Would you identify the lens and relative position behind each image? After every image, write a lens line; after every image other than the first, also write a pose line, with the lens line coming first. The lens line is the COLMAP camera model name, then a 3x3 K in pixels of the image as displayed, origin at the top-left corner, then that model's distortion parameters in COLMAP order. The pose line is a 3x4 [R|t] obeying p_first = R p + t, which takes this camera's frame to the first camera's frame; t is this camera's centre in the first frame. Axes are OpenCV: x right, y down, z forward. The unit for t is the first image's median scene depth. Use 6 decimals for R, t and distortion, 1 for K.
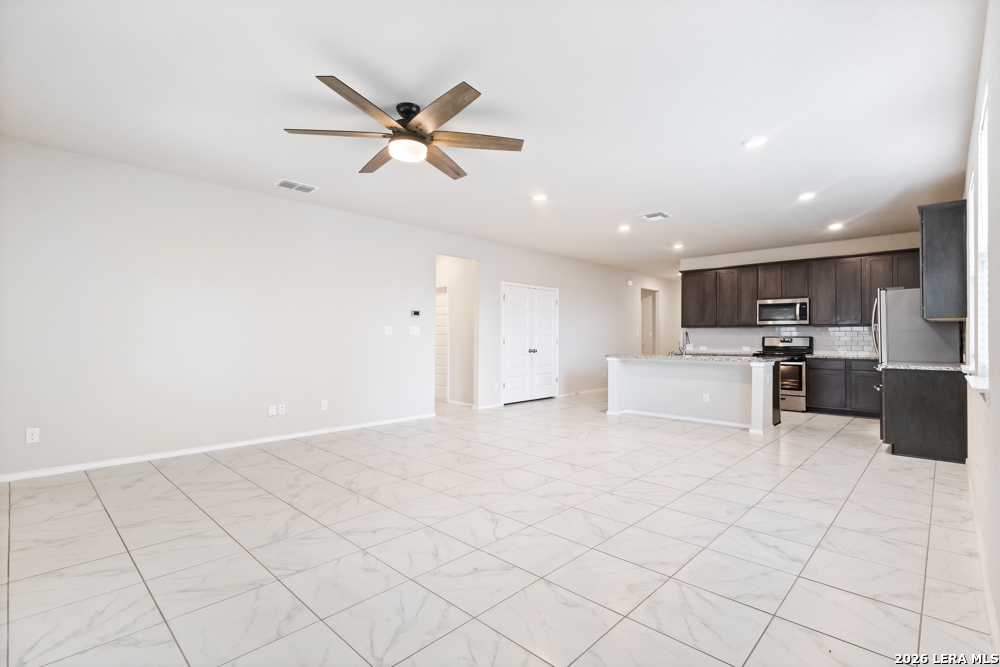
lens RADIAL K [[465.5, 0, 497.5], [0, 465.5, 333.7], [0, 0, 1]] dist [-0.001056, 0.000459]
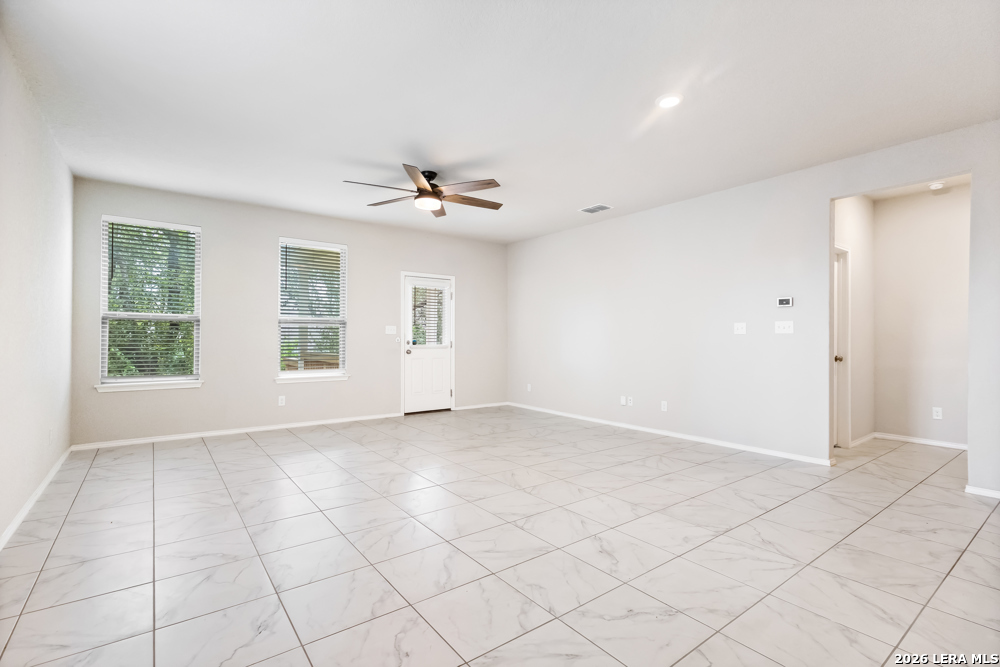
lens RADIAL K [[467.9, 0, 506.6], [0, 467.9, 345.9], [0, 0, 1]] dist [-0.002507, -0.000195]
pose [[-0.158935, 0.015242, -0.987171, 0.499774], [0.004867, 0.999881, 0.014655, 0.006554], [0.987277, -0.002476, -0.158990, 0.623912]]
